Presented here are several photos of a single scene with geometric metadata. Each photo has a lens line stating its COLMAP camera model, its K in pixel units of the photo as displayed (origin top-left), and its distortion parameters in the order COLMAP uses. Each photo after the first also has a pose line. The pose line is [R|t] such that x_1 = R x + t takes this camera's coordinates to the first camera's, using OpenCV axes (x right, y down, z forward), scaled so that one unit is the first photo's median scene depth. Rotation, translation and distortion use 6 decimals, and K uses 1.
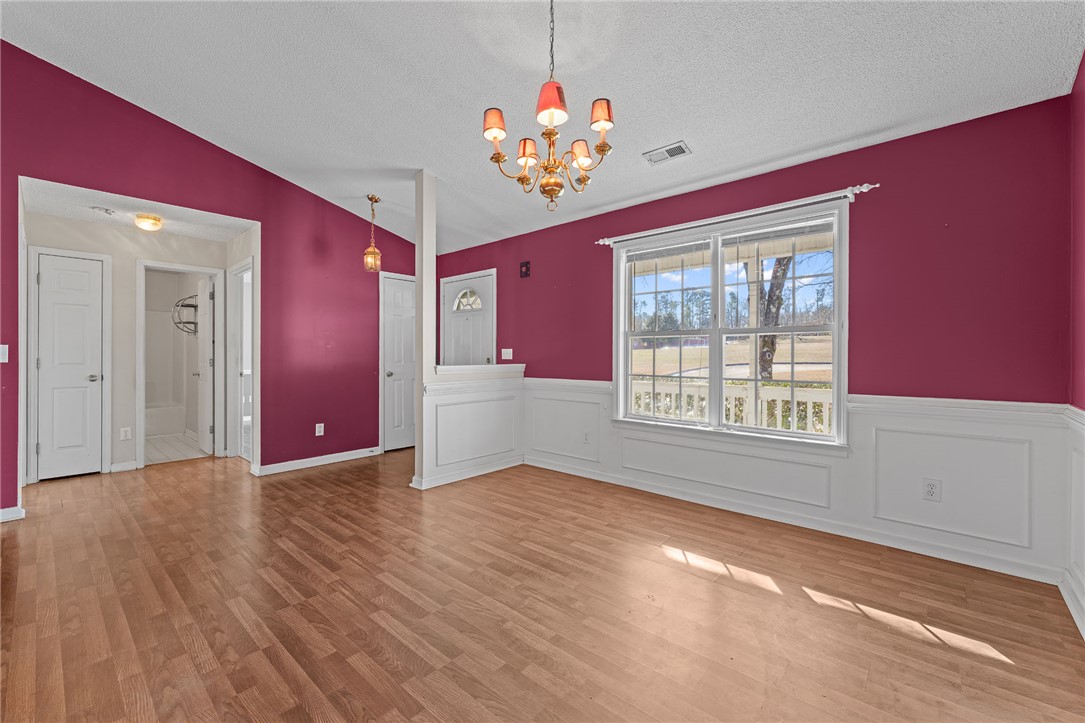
lens RADIAL K [[435.7, 0, 543.8], [0, 435.7, 358.1], [0, 0, 1]] dist [-0.013767, -0.000198]
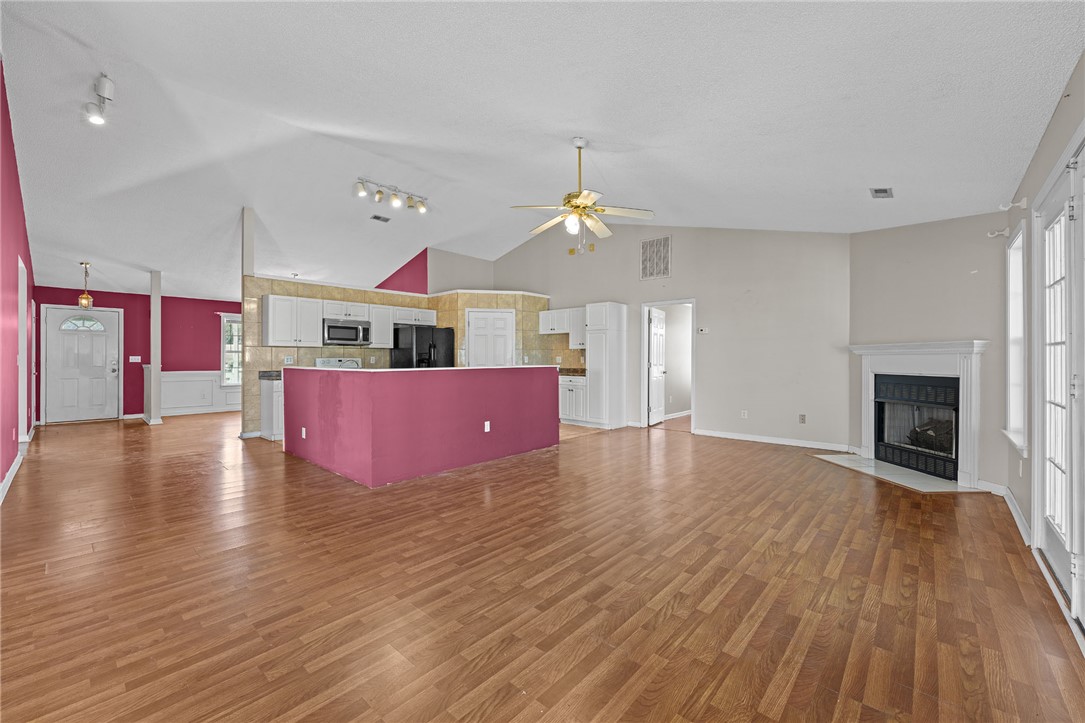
lens RADIAL K [[435.7, 0, 545.2], [0, 435.7, 360.4], [0, 0, 1]] dist [-0.013767, -0.000198]
pose [[0.017658, -0.001309, 0.999843, -1.663964], [0.002912, 0.999995, 0.001257, -0.000512], [-0.999840, 0.002890, 0.017662, -0.650344]]
